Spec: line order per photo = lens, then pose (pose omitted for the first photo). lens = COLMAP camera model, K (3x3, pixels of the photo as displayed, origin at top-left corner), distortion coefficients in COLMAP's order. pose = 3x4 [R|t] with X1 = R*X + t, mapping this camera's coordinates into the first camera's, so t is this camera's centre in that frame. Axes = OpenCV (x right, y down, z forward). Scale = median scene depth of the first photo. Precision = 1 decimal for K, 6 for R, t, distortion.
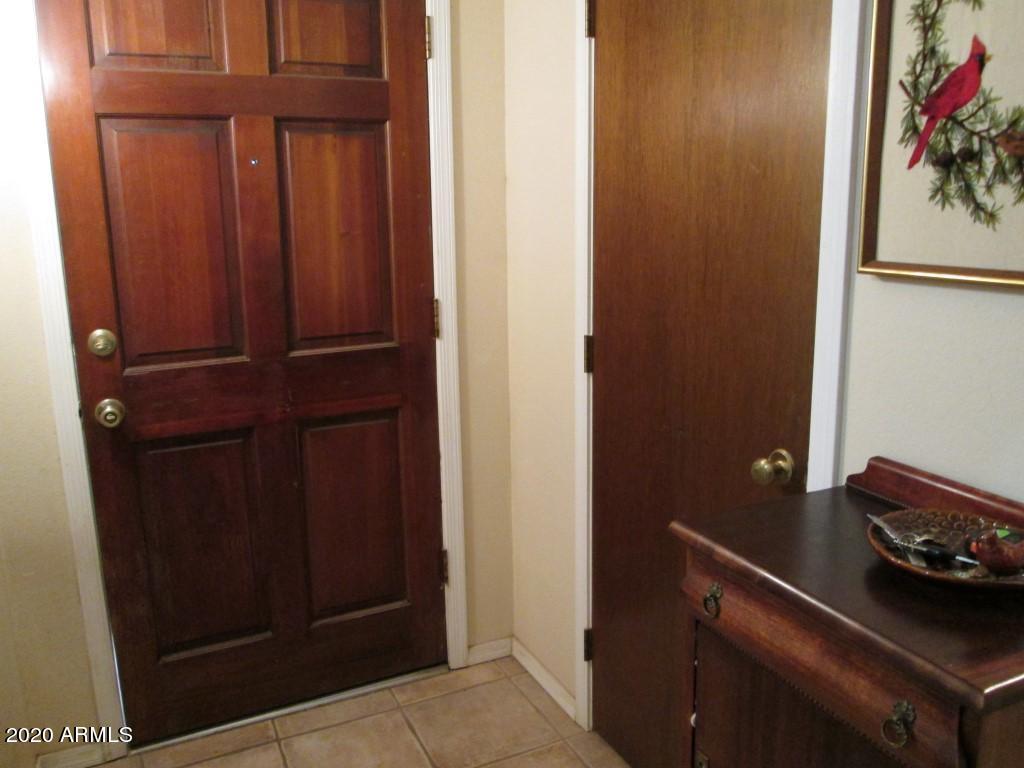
lens RADIAL K [[844.2, 0, 508.9], [0, 844.2, 385.4], [0, 0, 1]] dist [-0.061608, 0.016500]
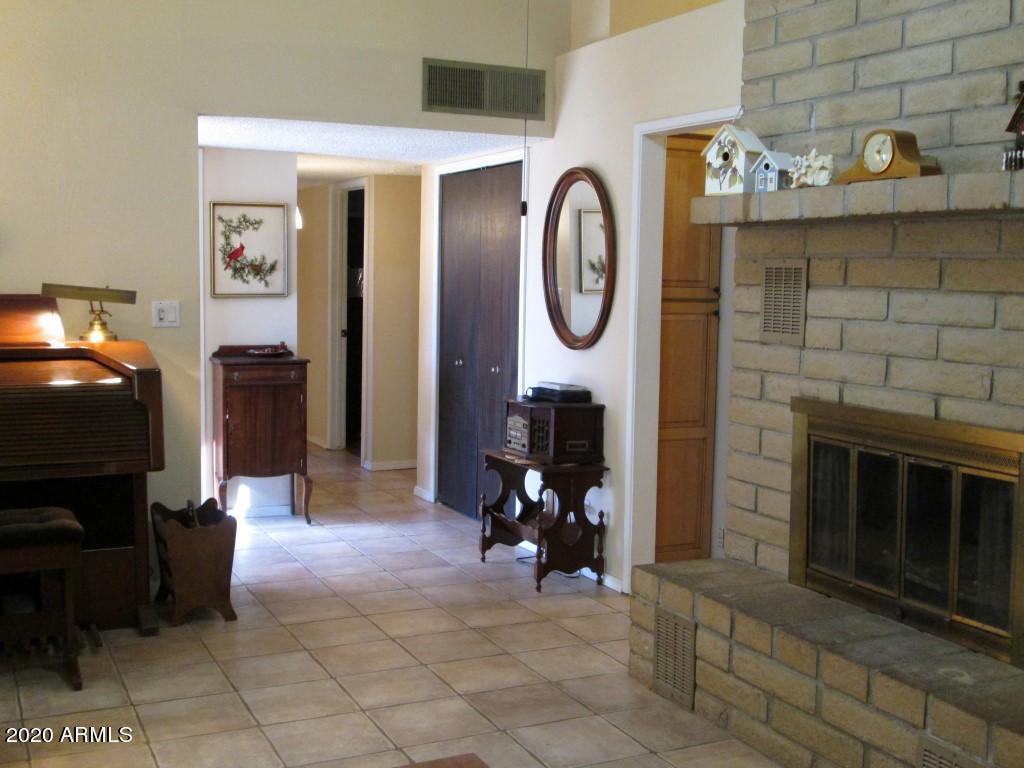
lens RADIAL K [[1193.0, 0, 513.6], [0, 1193.0, 383.9], [0, 0, 1]] dist [-0.058406, 0.000000]
pose [[0.004510, -0.079025, 0.996862, -5.681187], [0.198825, 0.977040, 0.076554, 0.123759], [-0.980025, 0.197856, 0.020119, -0.417200]]
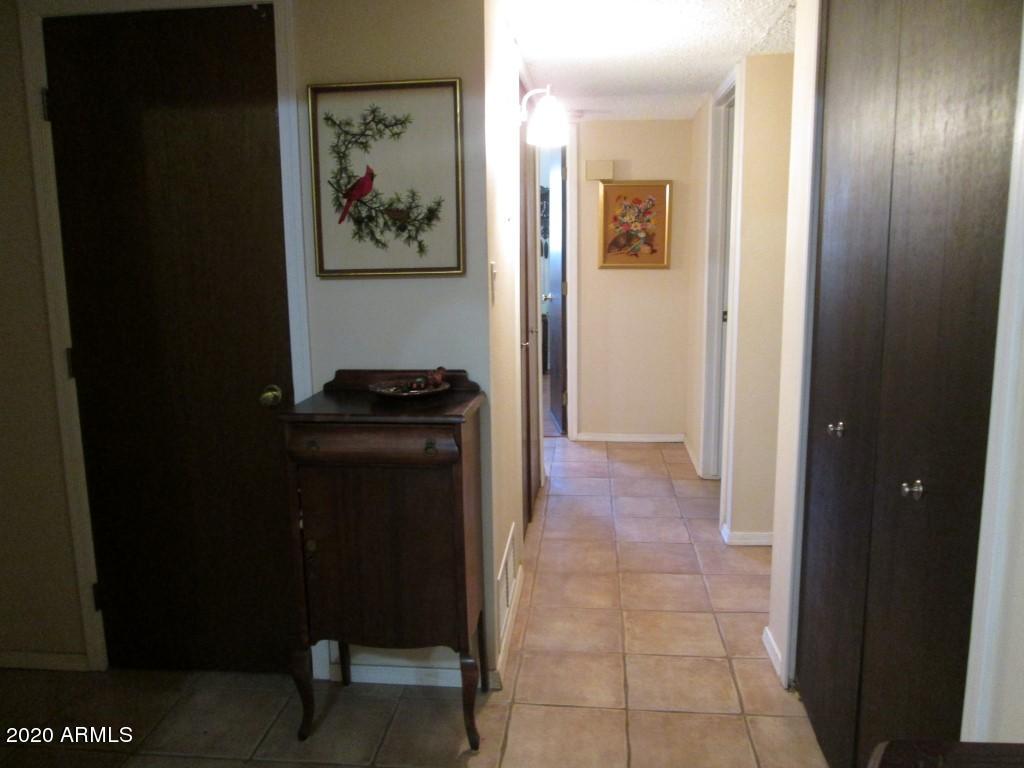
lens RADIAL K [[844.2, 0, 512.5], [0, 844.2, 383.4], [0, 0, 1]] dist [-0.061608, 0.016500]
pose [[0.520312, -0.132820, 0.843584, -1.169384], [0.189368, 0.981183, 0.037685, 0.137838], [-0.832716, 0.140140, 0.535673, -0.442405]]
